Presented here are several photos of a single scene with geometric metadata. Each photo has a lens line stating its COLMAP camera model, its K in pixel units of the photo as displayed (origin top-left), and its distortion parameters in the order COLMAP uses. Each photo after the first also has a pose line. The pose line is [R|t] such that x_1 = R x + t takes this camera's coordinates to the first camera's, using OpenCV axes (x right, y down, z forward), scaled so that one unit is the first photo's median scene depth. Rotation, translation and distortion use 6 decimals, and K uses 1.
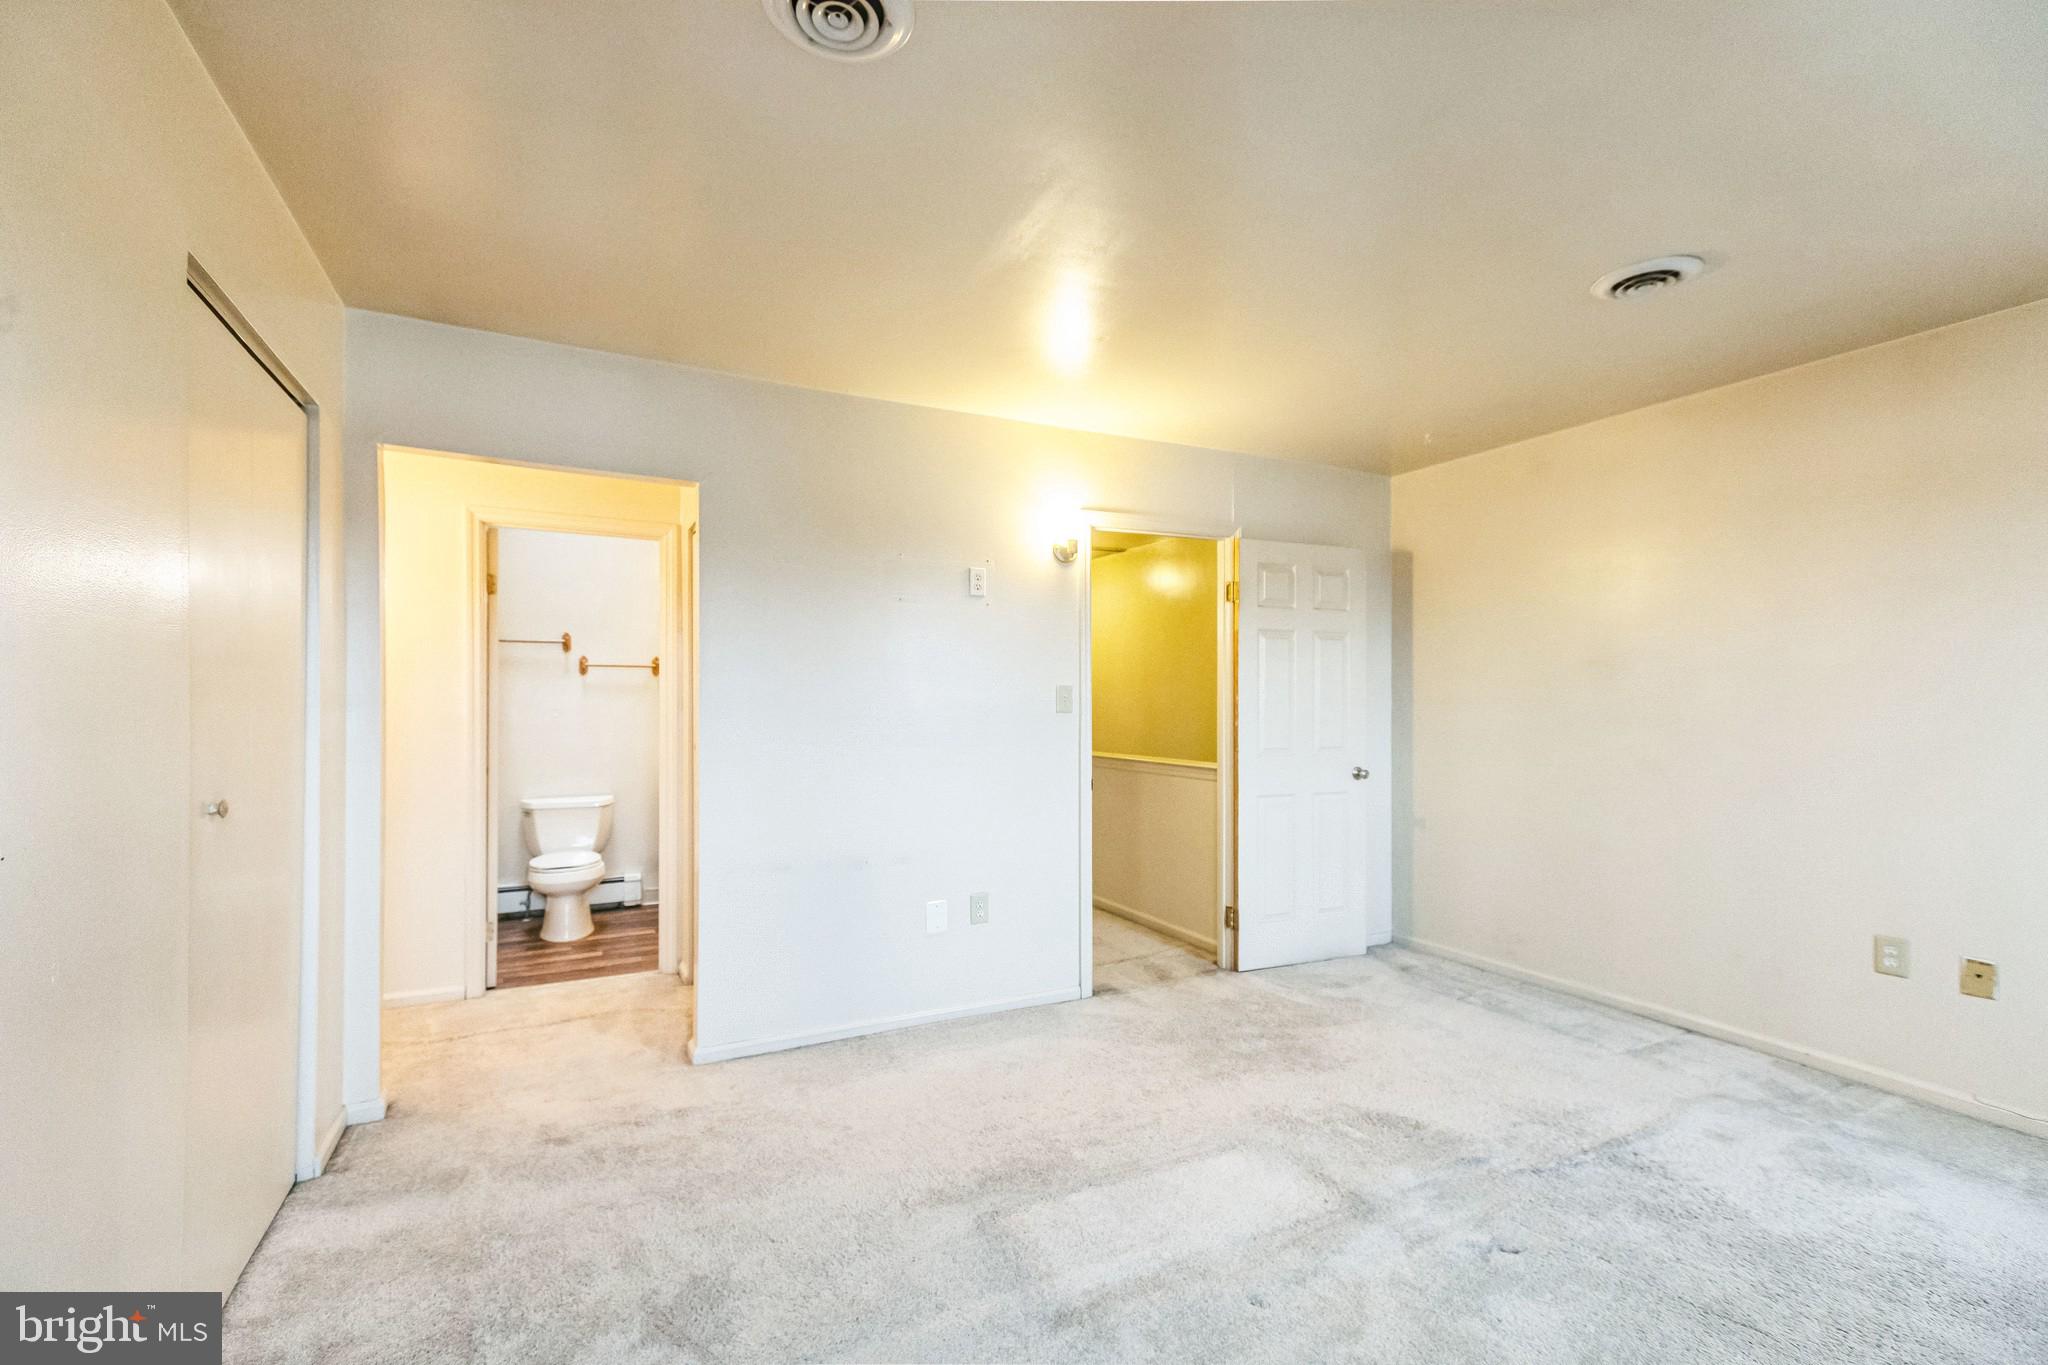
lens RADIAL K [[907.7, 0, 1023.9], [0, 907.7, 695.5], [0, 0, 1]] dist [0.002388, 0.000472]
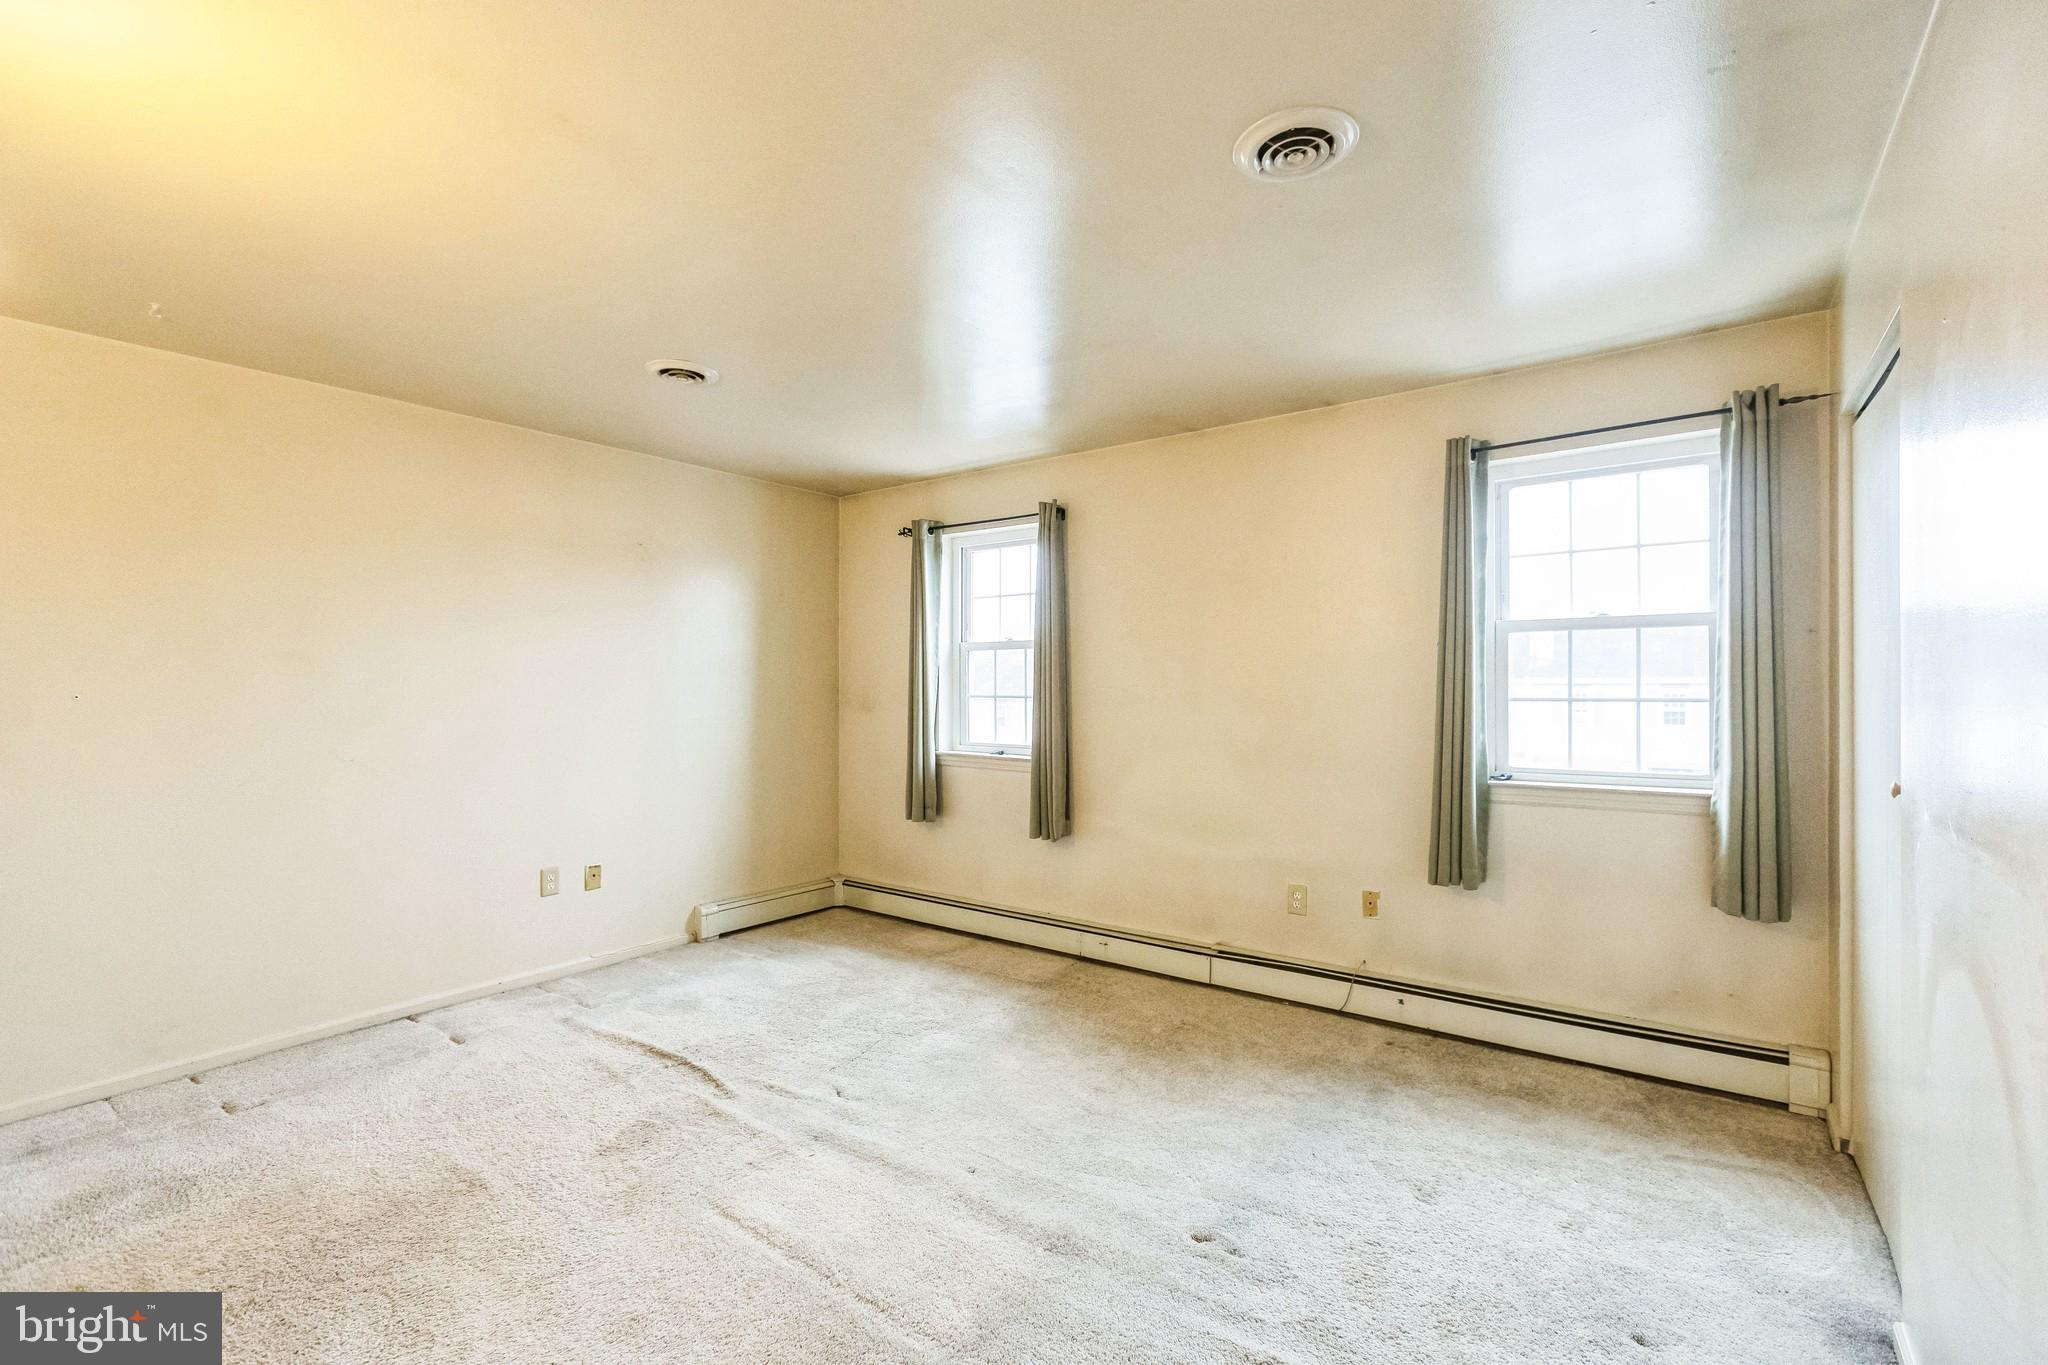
lens RADIAL K [[907.7, 0, 1023.4], [0, 907.7, 686.6], [0, 0, 1]] dist [0.002388, 0.000472]
pose [[-0.474848, 0.001389, 0.880067, -0.486671], [-0.000622, 0.999998, -0.001913, -0.004998], [-0.880068, -0.001456, -0.474846, 0.835918]]
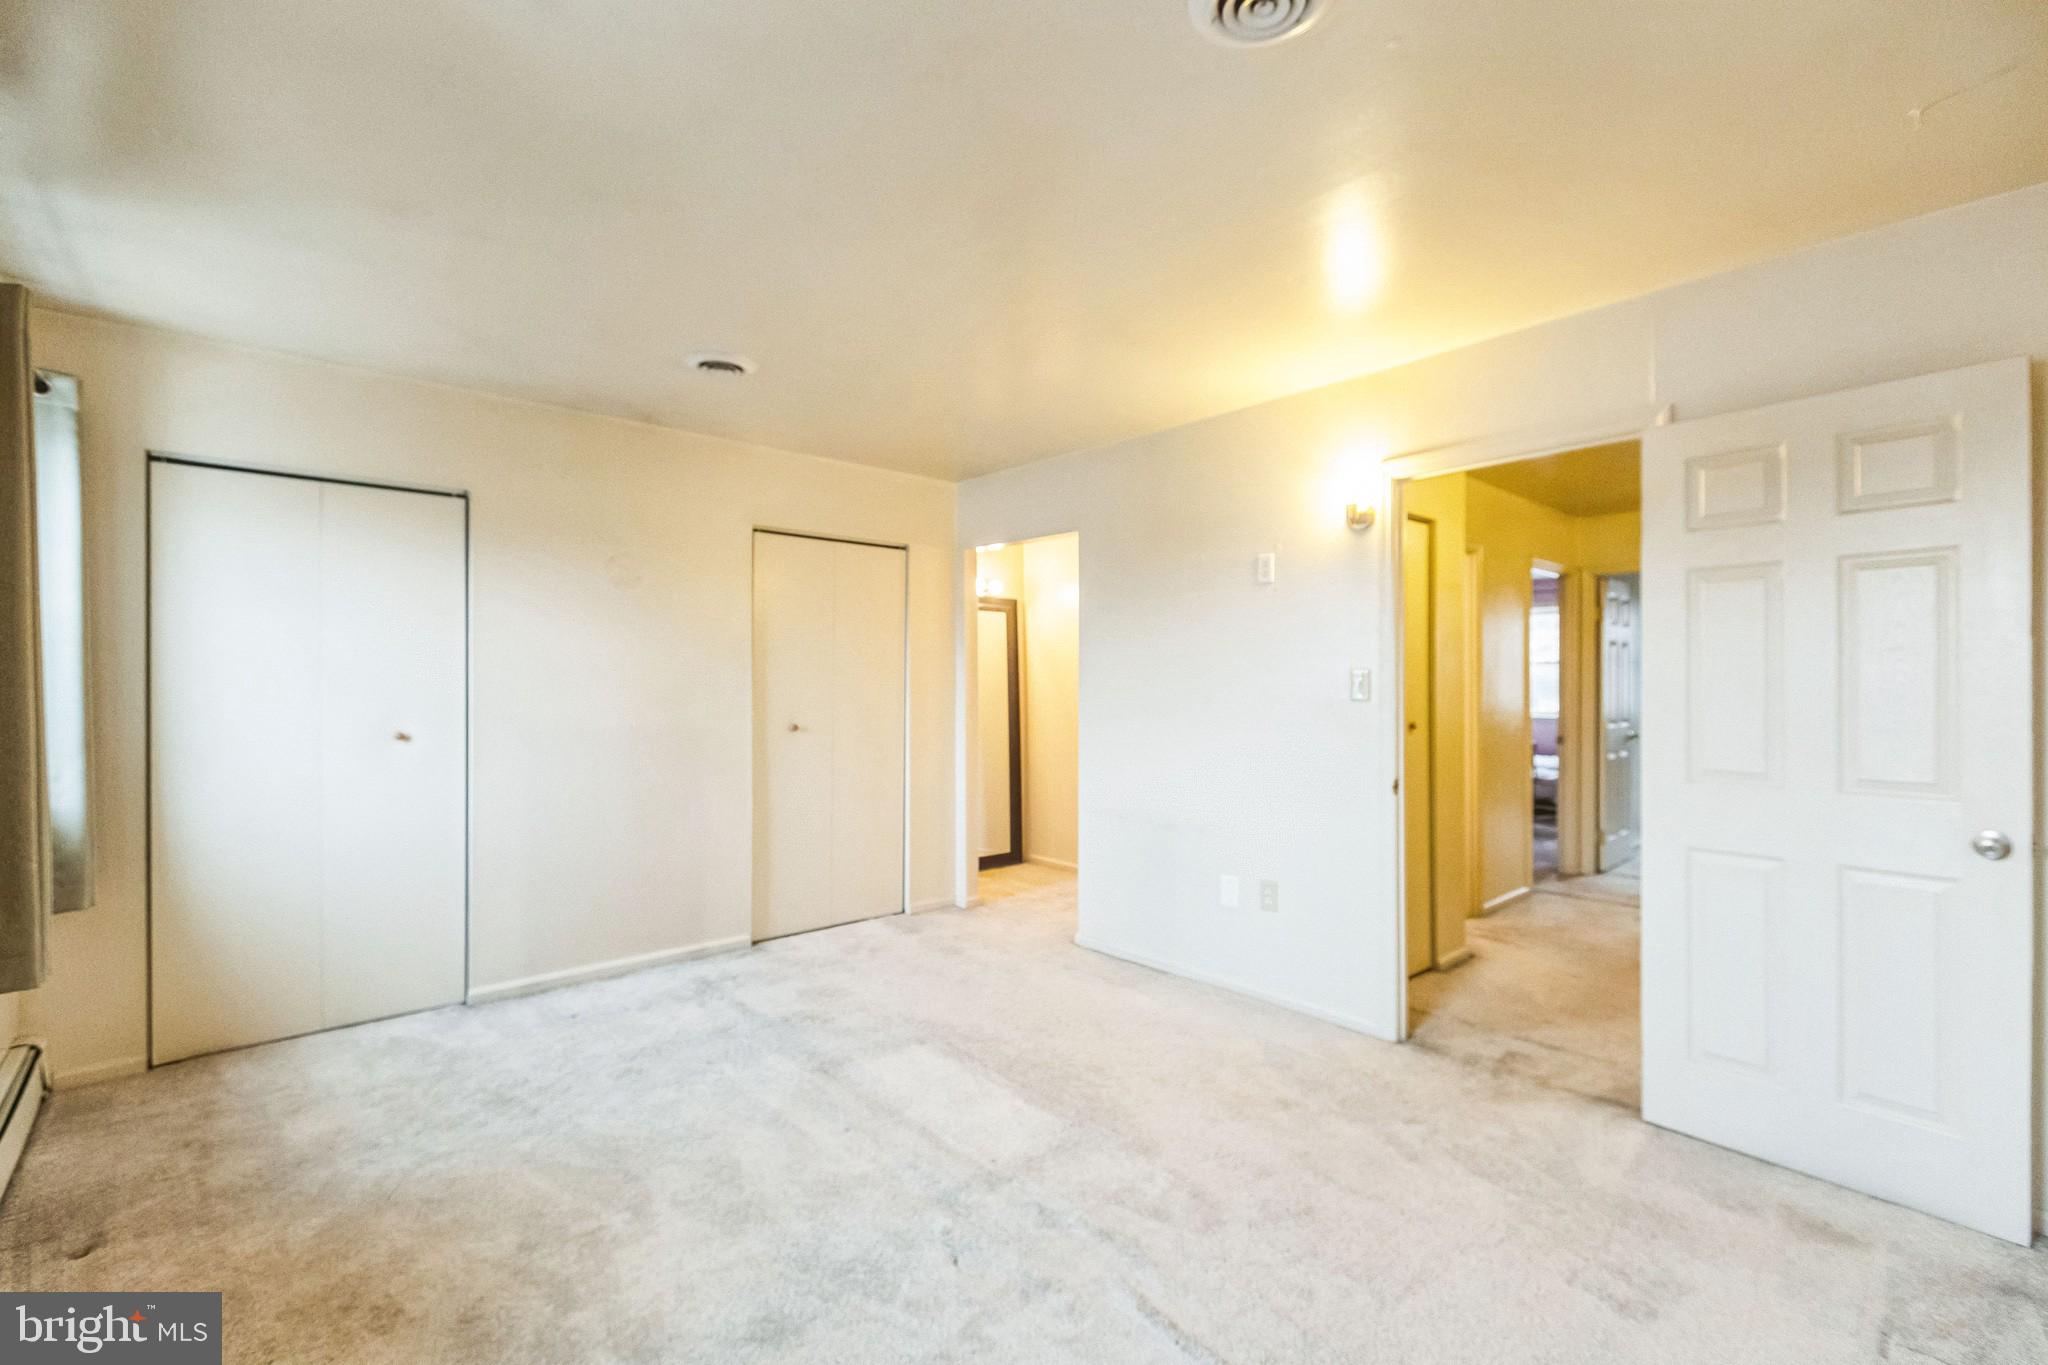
lens RADIAL K [[907.7, 0, 1024.9], [0, 907.7, 681.1], [0, 0, 1]] dist [0.002388, 0.000472]
pose [[0.246663, -0.008046, -0.969068, 0.856407], [-0.001798, 0.999960, -0.008760, 0.008416], [0.969100, 0.003903, 0.246639, 0.496558]]
